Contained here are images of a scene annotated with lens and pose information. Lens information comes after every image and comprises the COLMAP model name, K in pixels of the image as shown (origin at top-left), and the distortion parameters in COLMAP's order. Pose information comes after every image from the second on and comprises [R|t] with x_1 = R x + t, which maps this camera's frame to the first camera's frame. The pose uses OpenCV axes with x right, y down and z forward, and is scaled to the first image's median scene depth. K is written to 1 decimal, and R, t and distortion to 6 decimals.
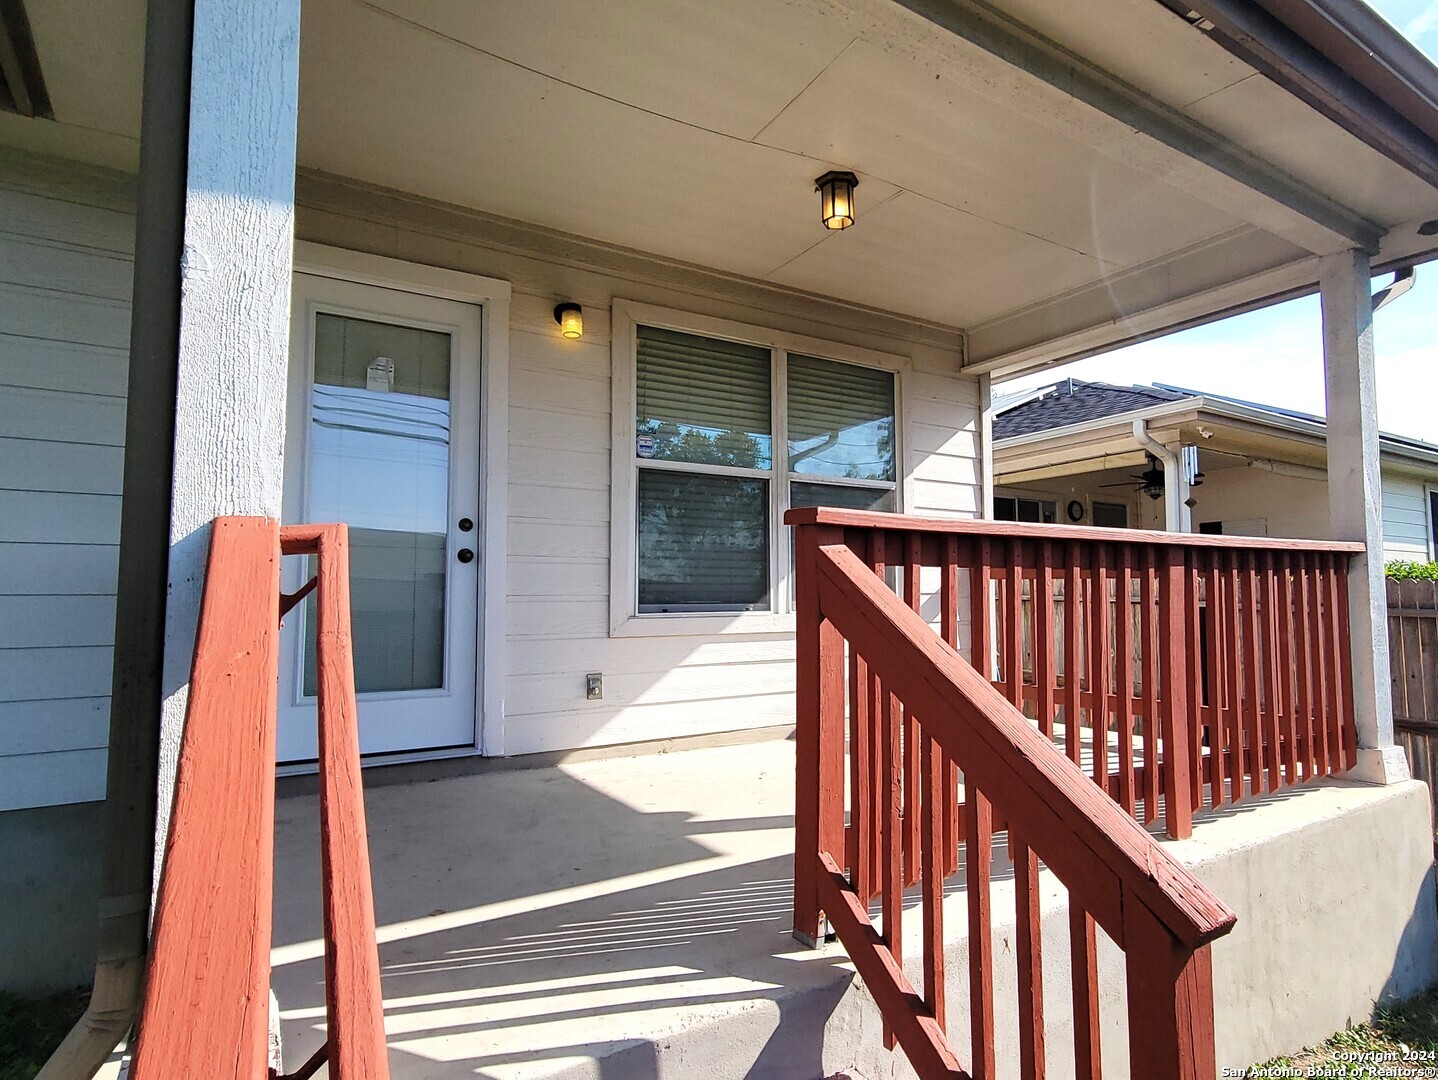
lens RADIAL K [[789.4, 0, 719.0], [0, 789.4, 540.0], [0, 0, 1]] dist [0.002559, 0.000527]
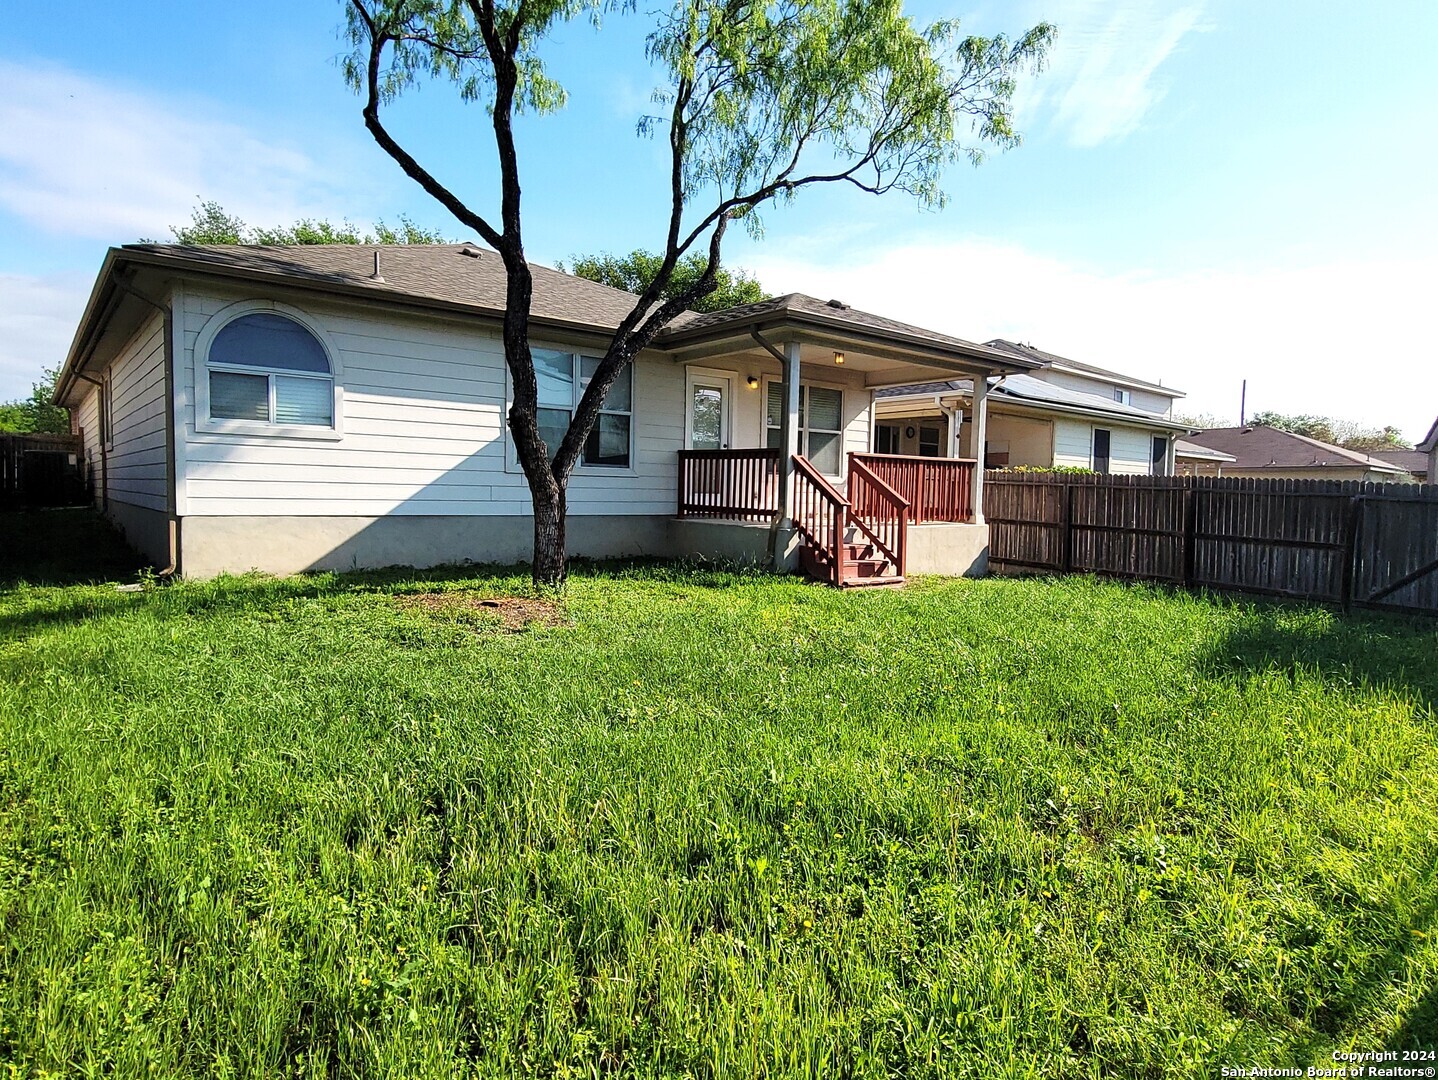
lens RADIAL K [[789.4, 0, 719.0], [0, 789.4, 540.0], [0, 0, 1]] dist [0.002559, 0.000527]
pose [[0.985403, -0.001879, 0.170228, -0.640850], [-0.019685, 0.991974, 0.124902, -0.035168], [-0.169096, -0.126429, 0.977457, -1.598470]]
